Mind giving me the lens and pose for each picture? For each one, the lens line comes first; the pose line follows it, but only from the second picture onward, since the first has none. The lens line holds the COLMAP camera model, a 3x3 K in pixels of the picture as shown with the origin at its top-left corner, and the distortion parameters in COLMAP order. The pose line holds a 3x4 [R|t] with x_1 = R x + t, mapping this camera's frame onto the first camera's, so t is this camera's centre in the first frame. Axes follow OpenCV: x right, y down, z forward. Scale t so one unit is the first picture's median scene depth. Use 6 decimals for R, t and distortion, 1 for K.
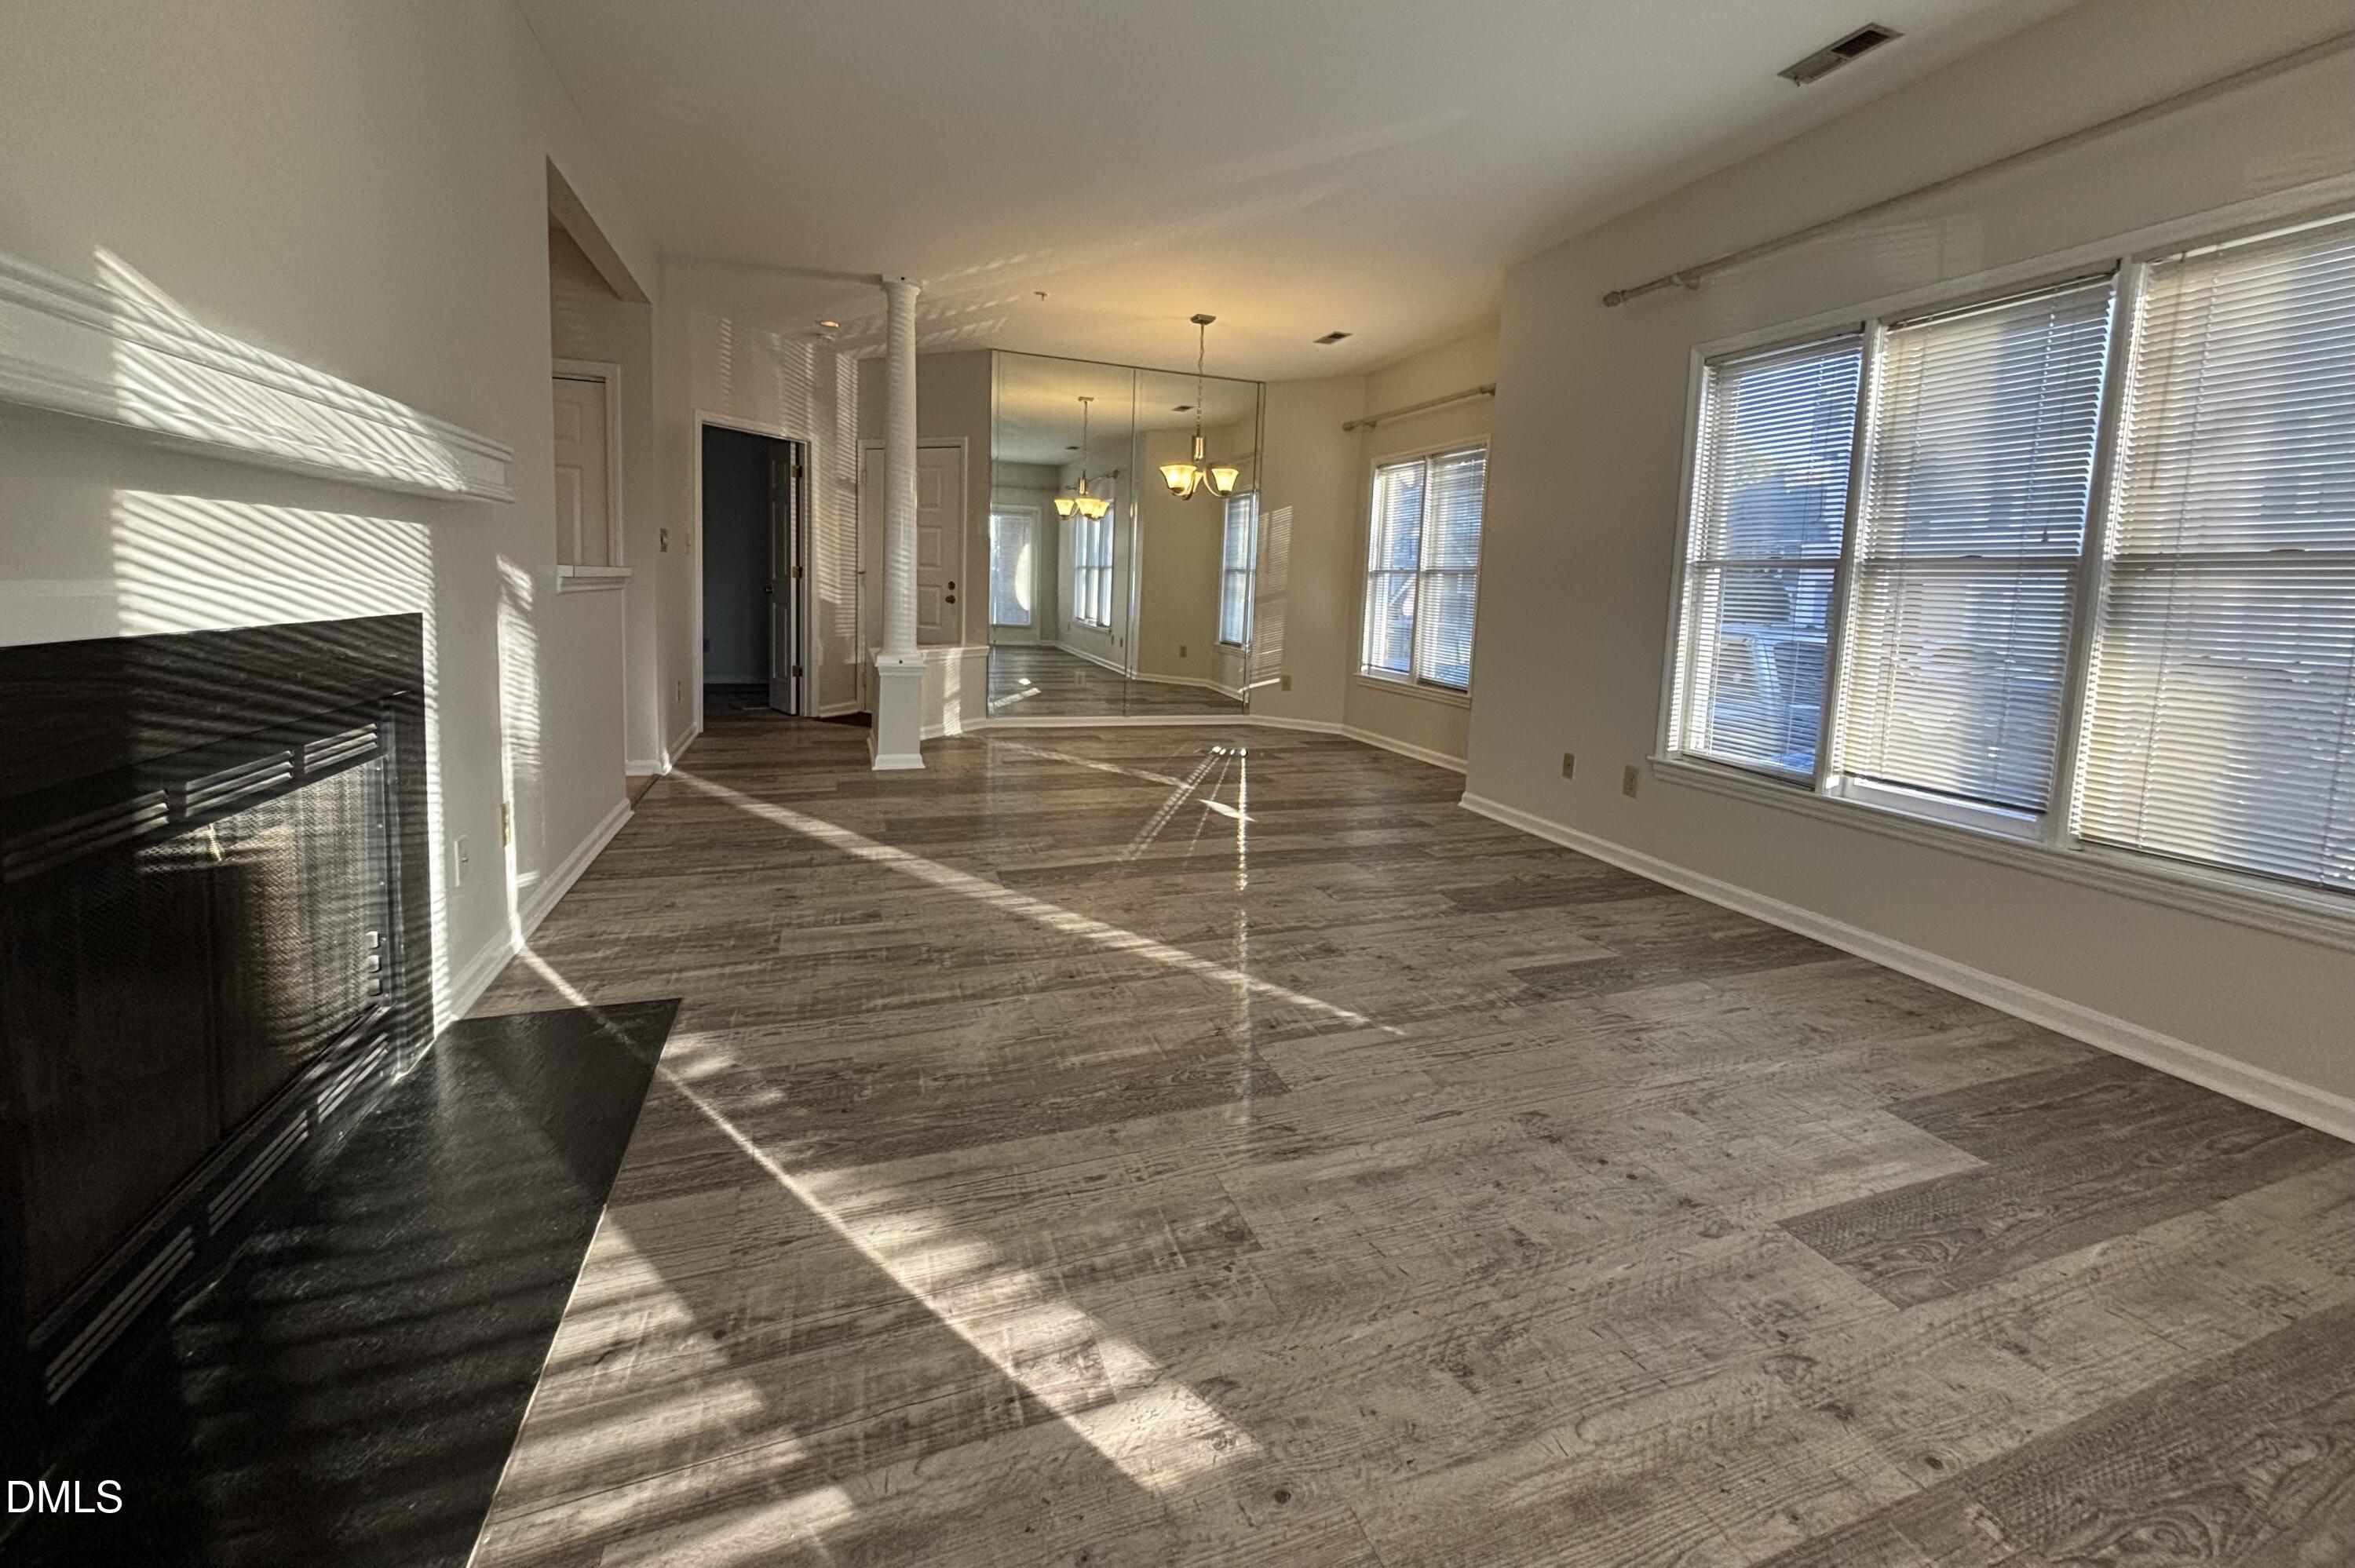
lens RADIAL K [[949.1, 0, 1189.5], [0, 949.1, 682.2], [0, 0, 1]] dist [0.014052, -0.000099]
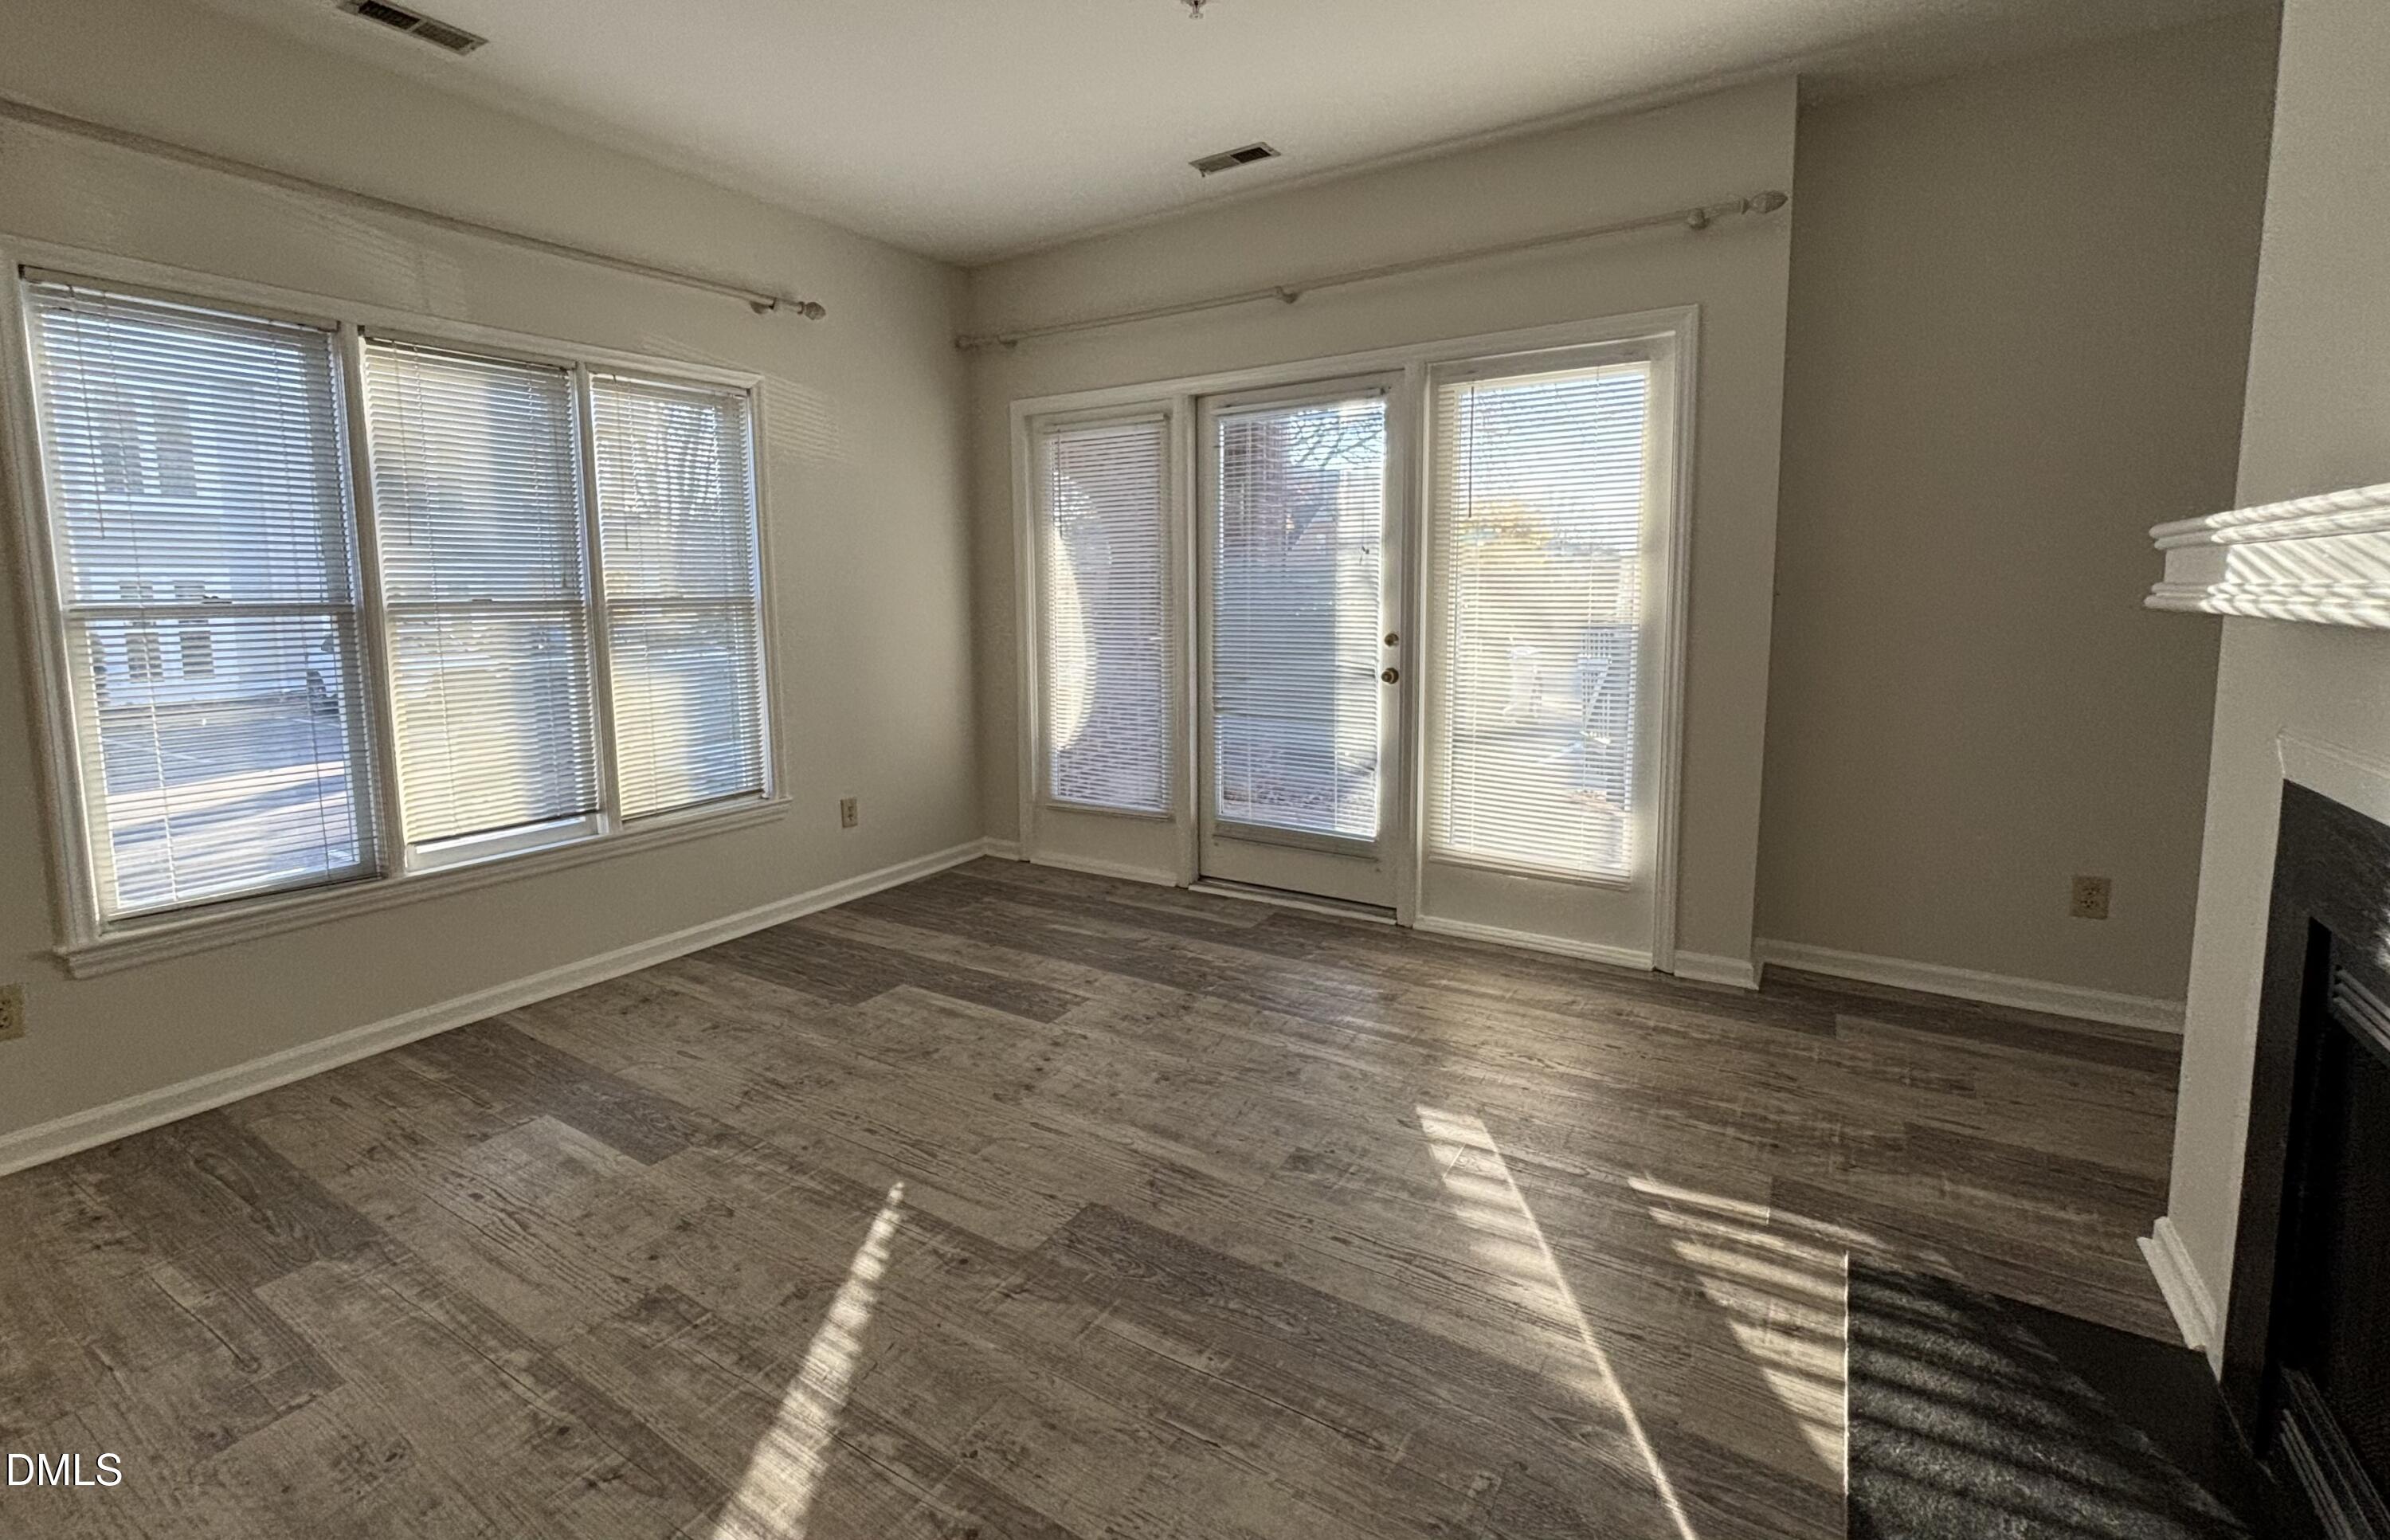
lens RADIAL K [[1063.0, 0, 1113.1], [0, 1063.0, 699.7], [0, 0, 1]] dist [0.010226, -0.000220]
pose [[-0.575617, -0.116962, 0.809311, -0.634422], [0.075492, 0.977890, 0.195018, -0.241410], [-0.814227, 0.173352, -0.554061, 1.323056]]
